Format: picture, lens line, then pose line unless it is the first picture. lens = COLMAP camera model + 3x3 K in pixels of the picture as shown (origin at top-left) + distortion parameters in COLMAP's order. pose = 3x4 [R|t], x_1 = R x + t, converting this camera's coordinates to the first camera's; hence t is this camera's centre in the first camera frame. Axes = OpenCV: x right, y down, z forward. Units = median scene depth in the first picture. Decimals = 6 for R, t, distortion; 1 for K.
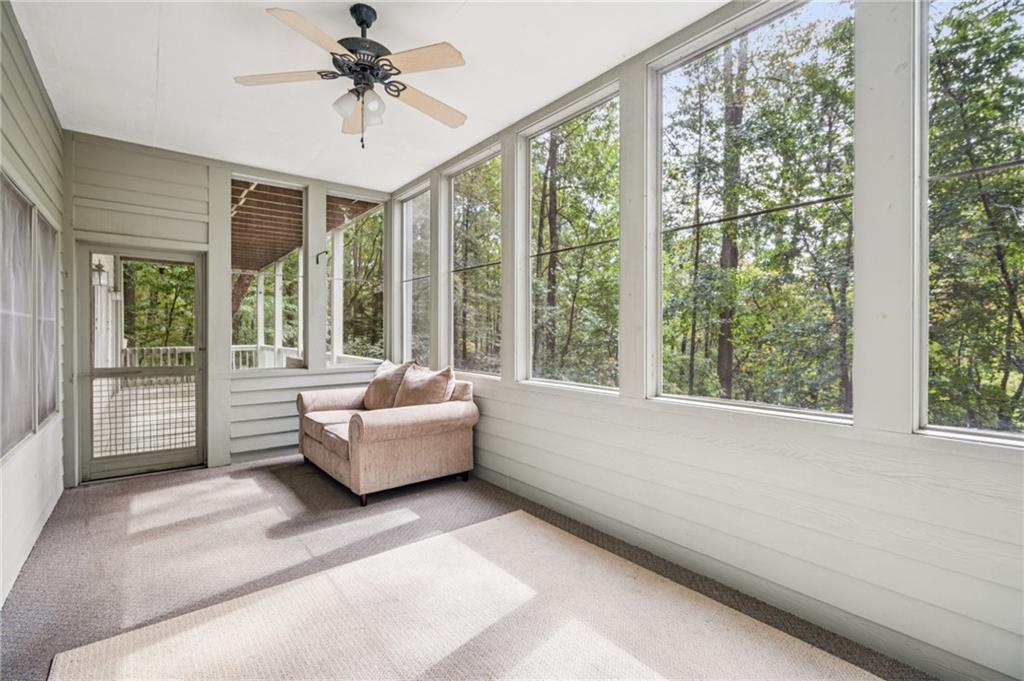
lens RADIAL K [[462.6, 0, 512.2], [0, 462.6, 339.8], [0, 0, 1]] dist [-0.004801, 0.000503]
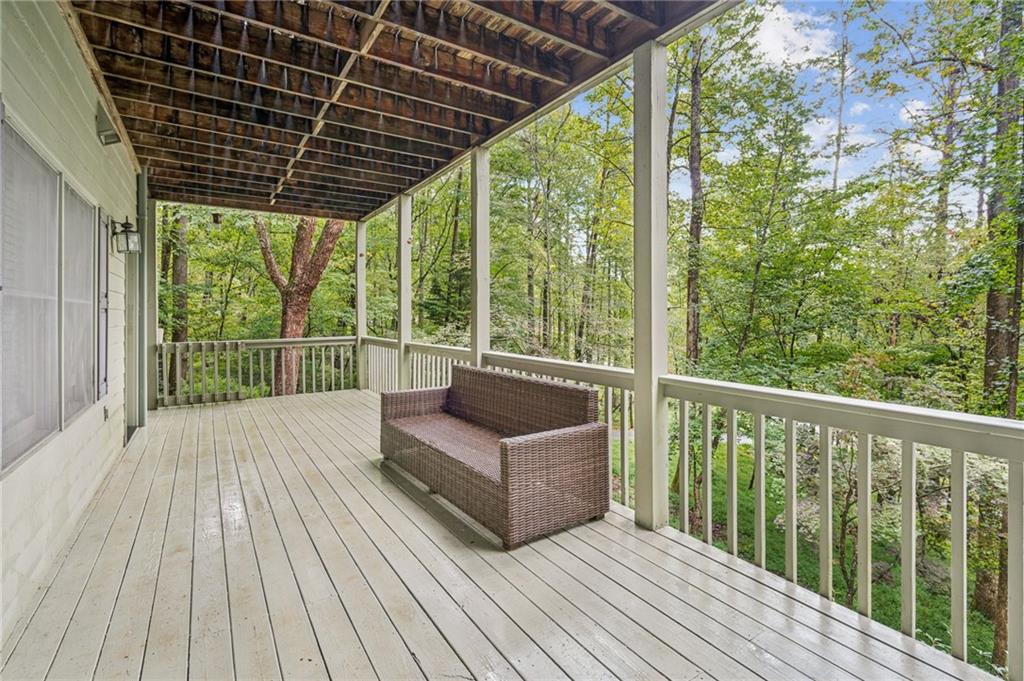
lens RADIAL K [[462.6, 0, 509.6], [0, 462.6, 321.2], [0, 0, 1]] dist [-0.004801, 0.000503]
pose [[0.996372, -0.003411, -0.085042, -0.145751], [0.003092, 0.999988, -0.003885, -0.003129], [0.085054, 0.003608, 0.996370, 0.192979]]
